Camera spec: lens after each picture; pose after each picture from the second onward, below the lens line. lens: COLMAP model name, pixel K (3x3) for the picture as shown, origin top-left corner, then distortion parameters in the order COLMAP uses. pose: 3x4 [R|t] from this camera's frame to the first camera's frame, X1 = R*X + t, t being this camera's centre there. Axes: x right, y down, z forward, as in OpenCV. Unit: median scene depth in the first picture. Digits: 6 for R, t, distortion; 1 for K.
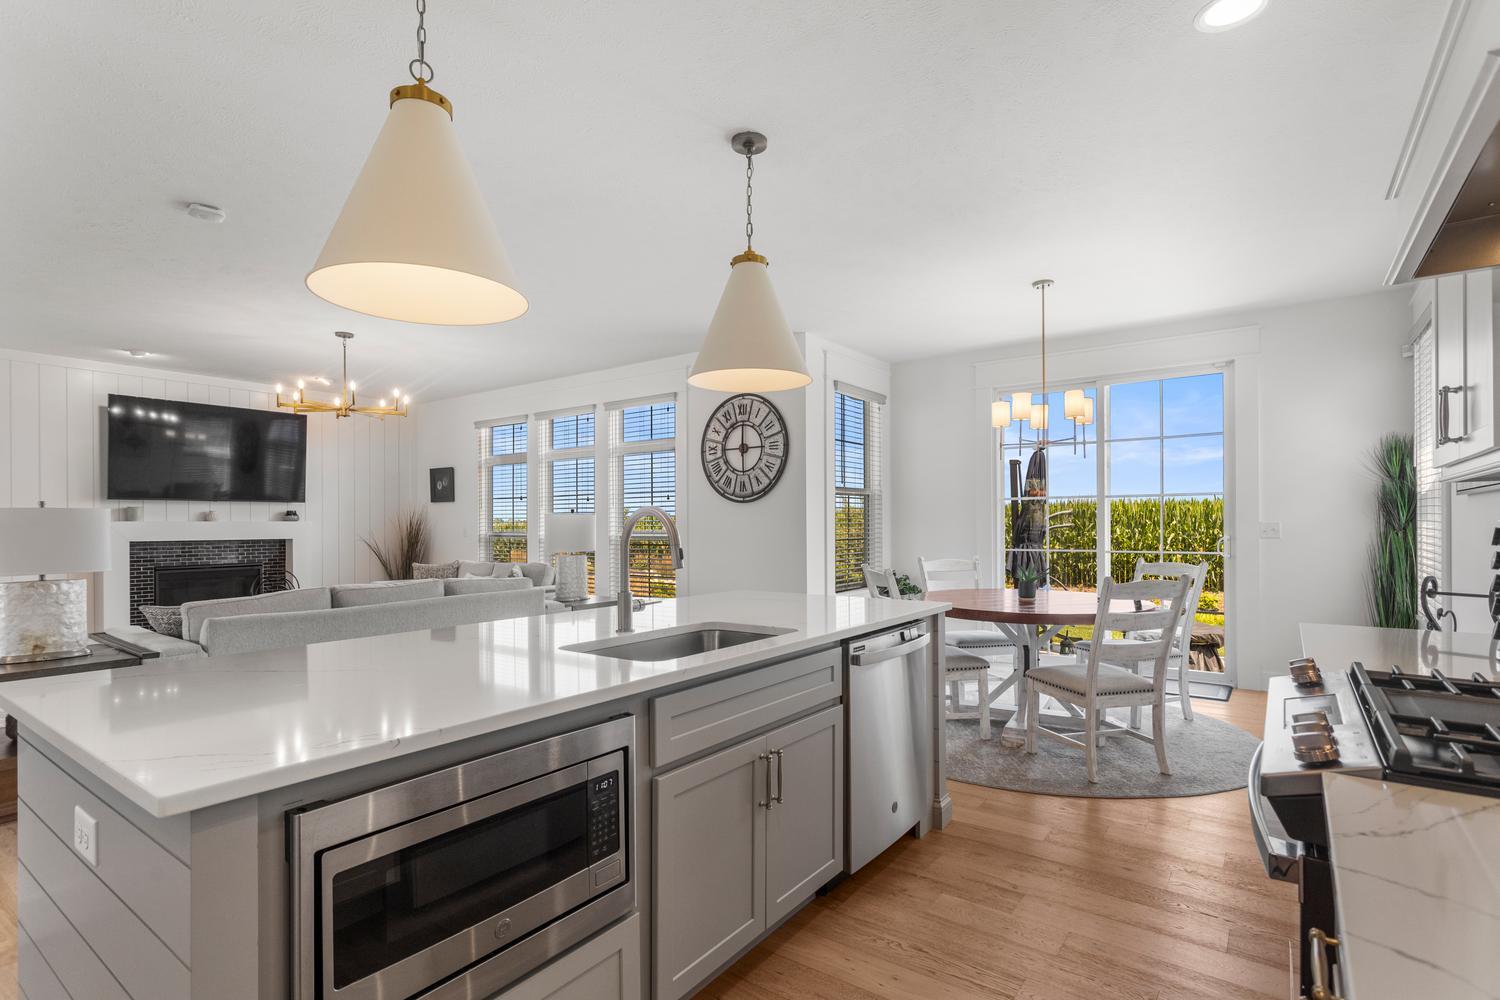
lens RADIAL K [[719.3, 0, 749.0], [0, 719.3, 499.4], [0, 0, 1]] dist [0.000463, 0.000026]
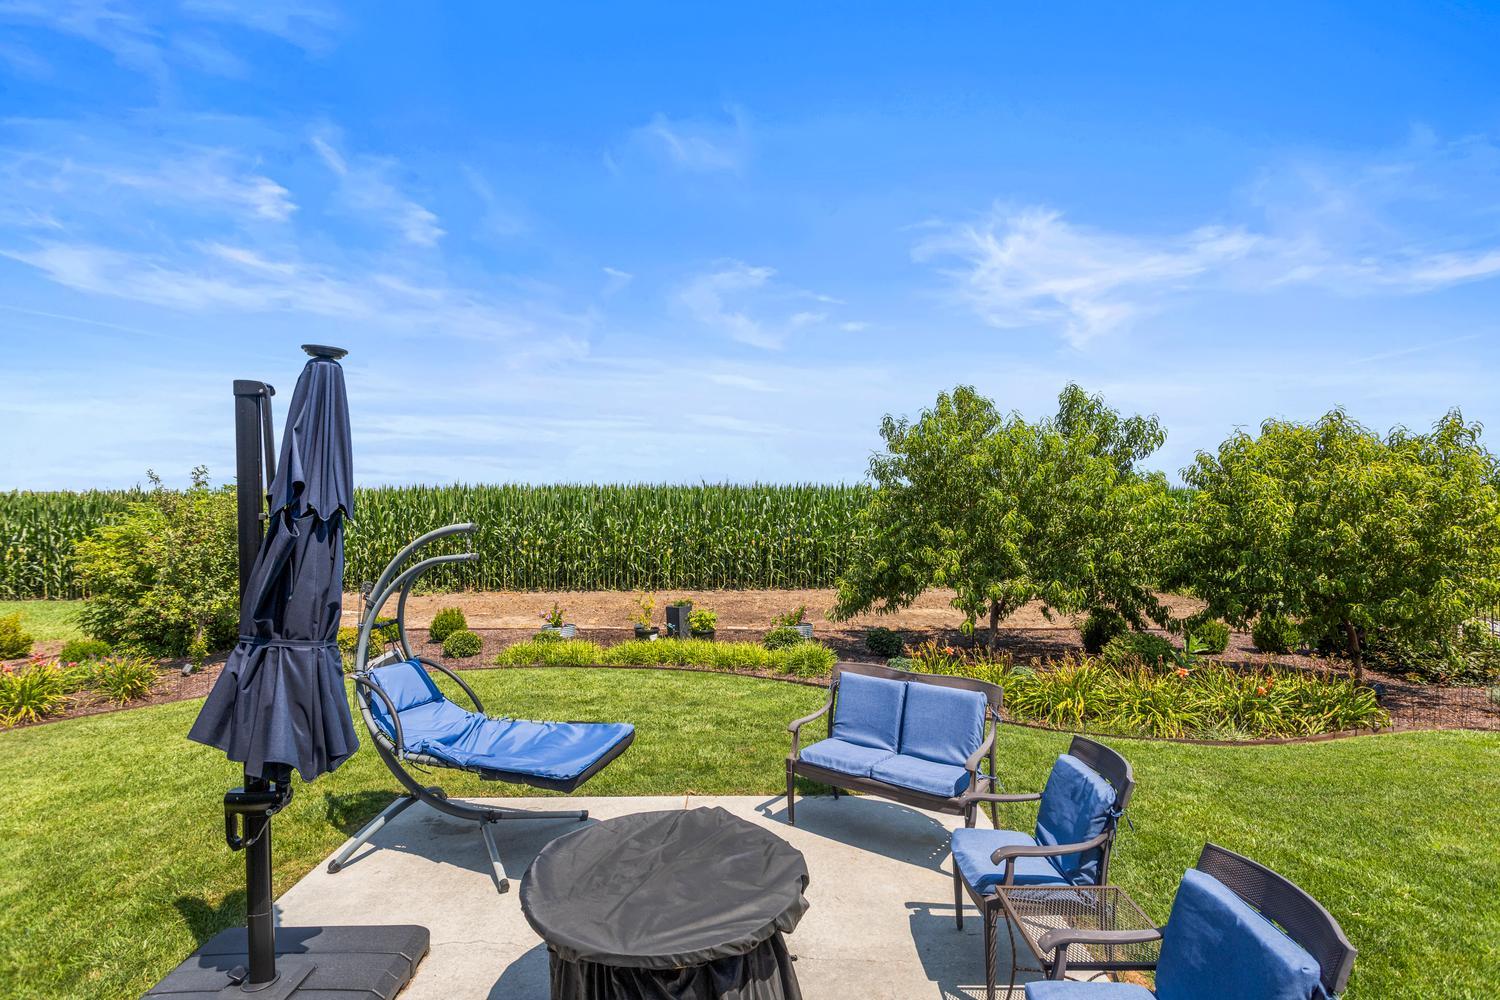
lens RADIAL K [[719.3, 0, 749.0], [0, 719.3, 499.4], [0, 0, 1]] dist [0.000463, 0.000026]
pose [[0.798202, 0.003609, 0.602379, 0.468348], [-0.020520, 0.999565, 0.021202, -0.016379], [-0.602040, -0.029284, 0.797929, 0.780583]]
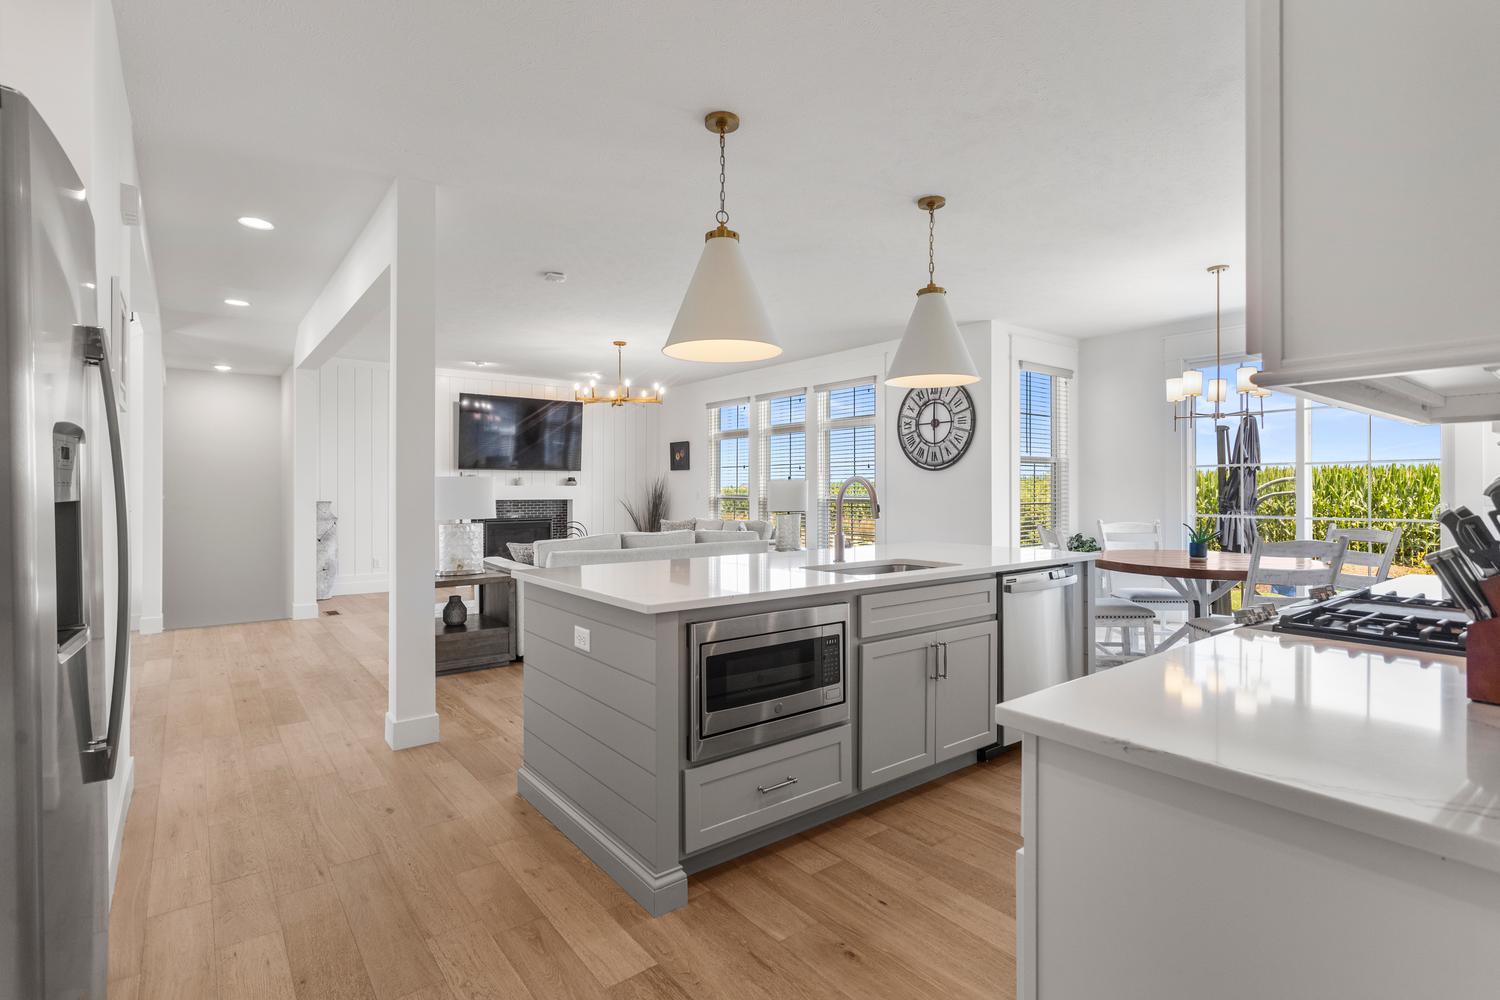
lens RADIAL K [[719.3, 0, 749.0], [0, 719.3, 499.4], [0, 0, 1]] dist [0.000463, 0.000026]
pose [[0.962369, 0.008451, -0.271614, 0.019891], [0.004550, 0.998875, 0.047199, -0.005223], [0.271708, -0.046659, 0.961248, -0.190065]]
